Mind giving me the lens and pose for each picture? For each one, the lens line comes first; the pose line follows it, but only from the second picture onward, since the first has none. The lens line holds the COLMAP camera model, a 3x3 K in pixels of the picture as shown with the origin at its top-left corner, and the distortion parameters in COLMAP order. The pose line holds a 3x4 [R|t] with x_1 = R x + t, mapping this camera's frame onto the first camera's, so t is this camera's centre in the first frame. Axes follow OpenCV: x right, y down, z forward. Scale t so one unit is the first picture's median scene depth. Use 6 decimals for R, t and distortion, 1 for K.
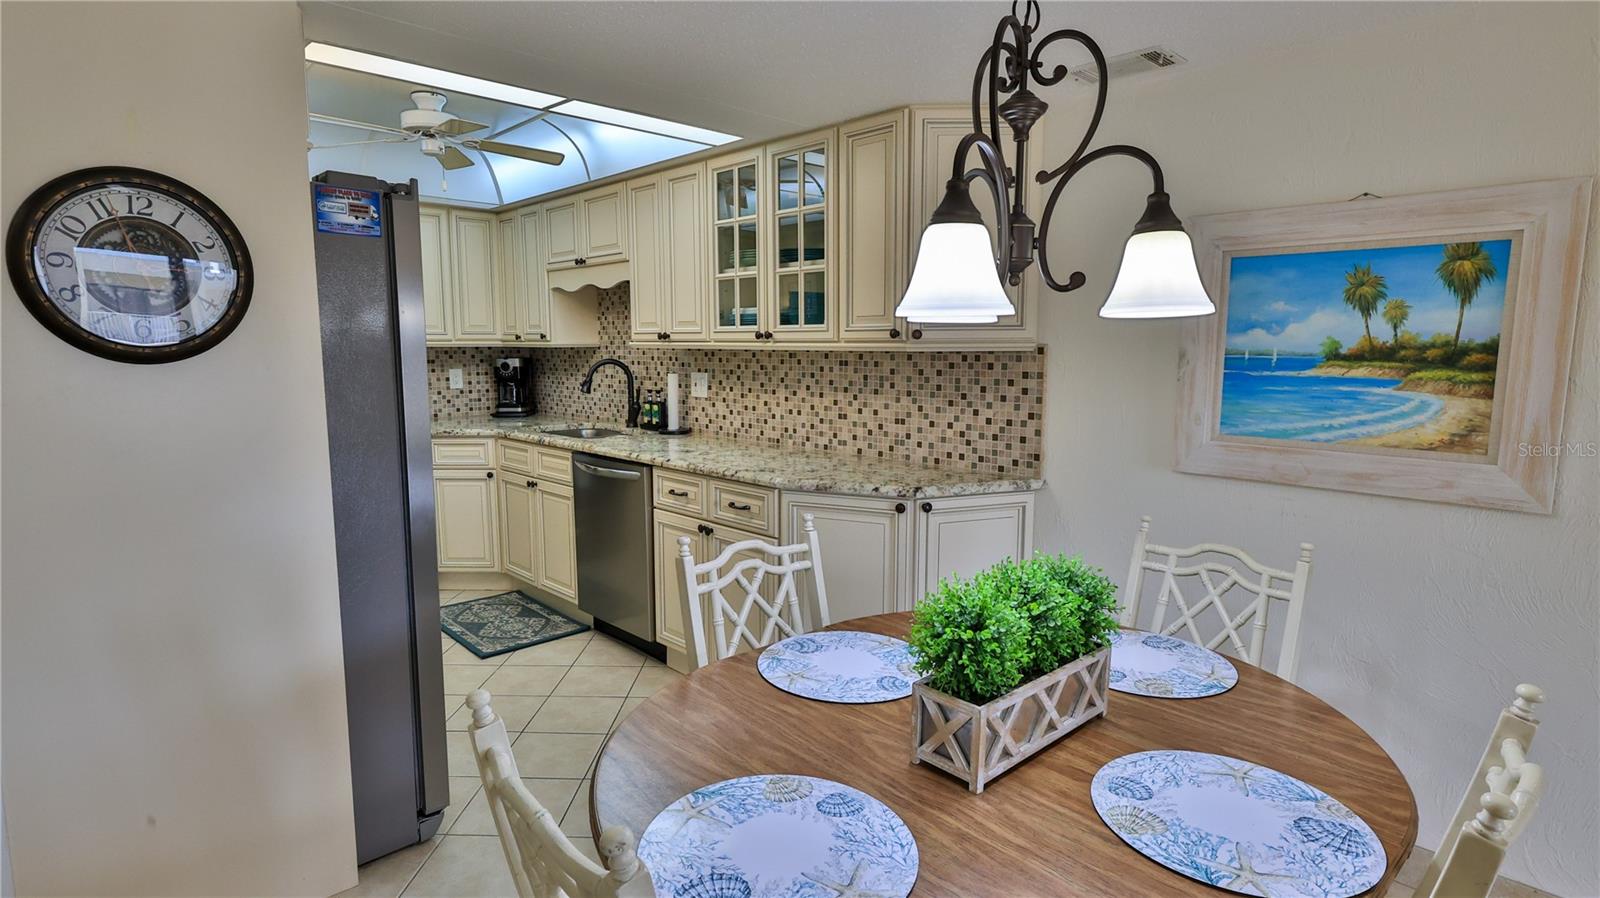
lens RADIAL K [[821.5, 0, 800.0], [0, 821.5, 449.0], [0, 0, 1]] dist [0.002281, 0.001115]
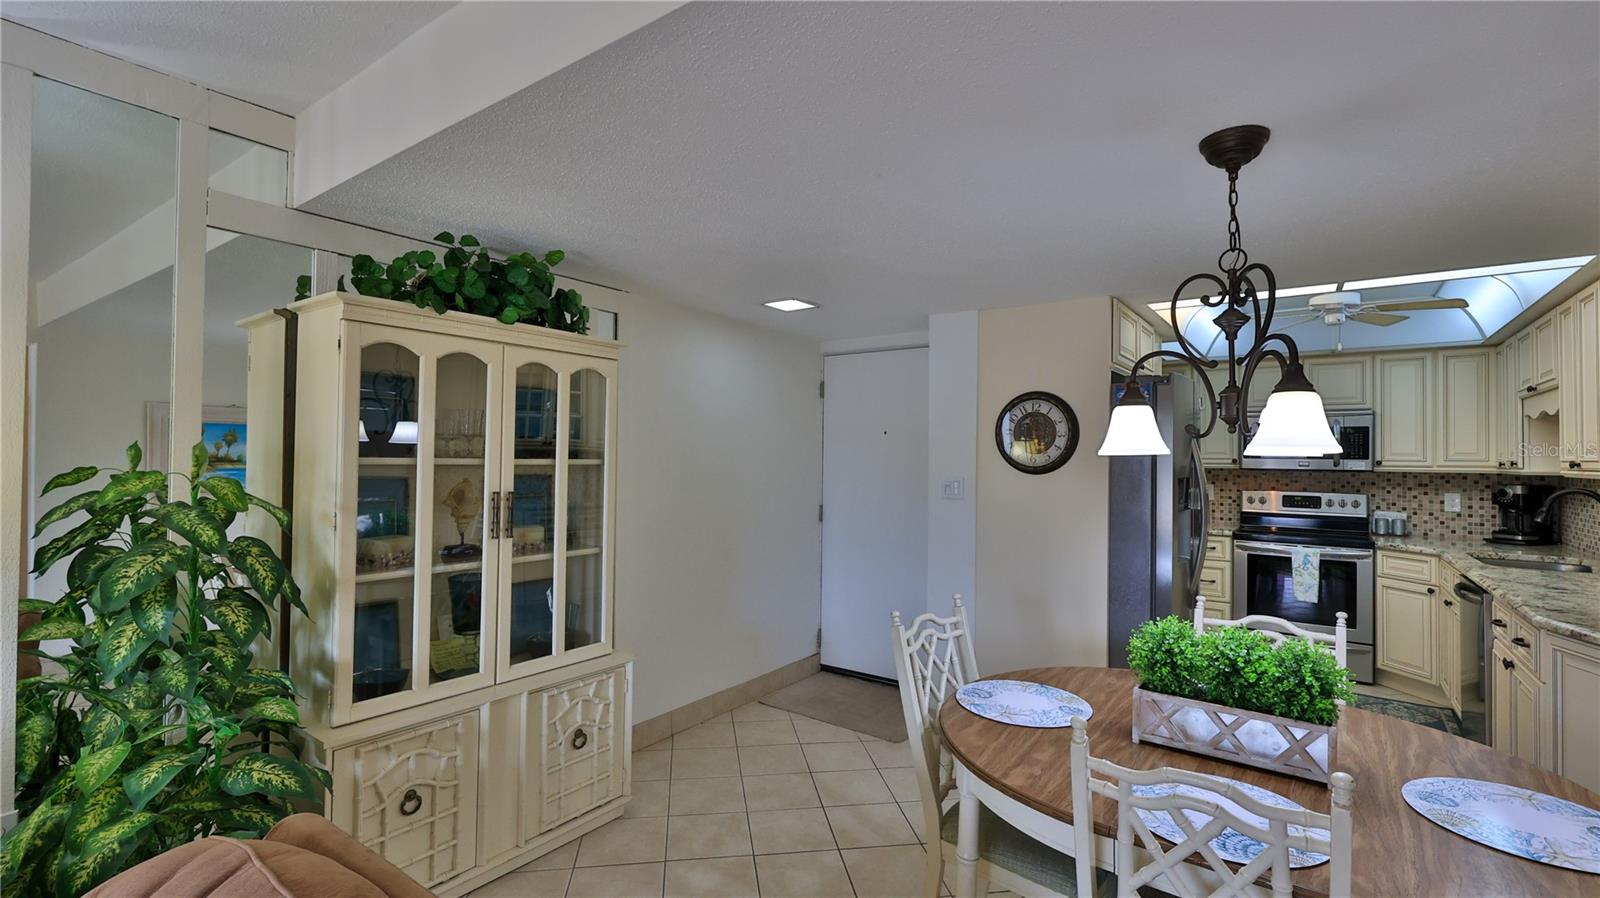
lens RADIAL K [[717.2, 0, 800.0], [0, 717.2, 449.0], [0, 0, 1]] dist [0.010031, -0.000029]
pose [[0.169698, -0.012468, -0.985417, 0.393769], [-0.137401, 0.989854, -0.036186, -0.004037], [0.975871, 0.141538, 0.166263, 0.007902]]
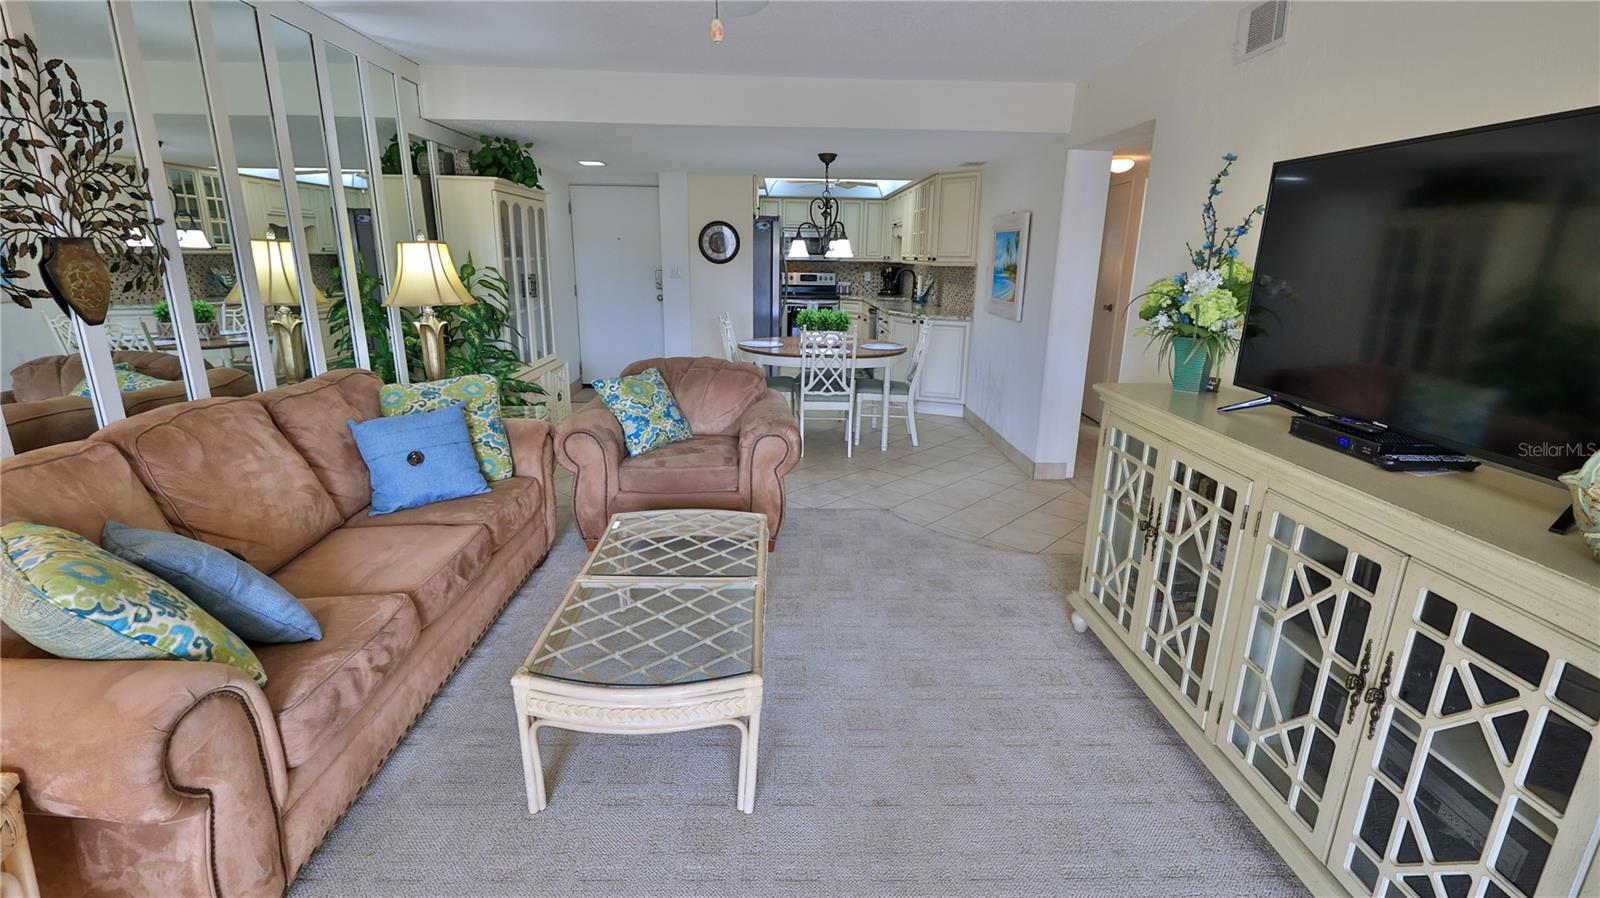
lens RADIAL K [[728.4, 0, 800.0], [0, 728.4, 449.0], [0, 0, 1]] dist [-0.000192, 0.000083]
pose [[0.733680, 0.187527, -0.653106, 0.893246], [-0.103758, 0.980810, 0.165062, 0.071959], [0.671527, -0.053338, 0.739058, -0.657960]]
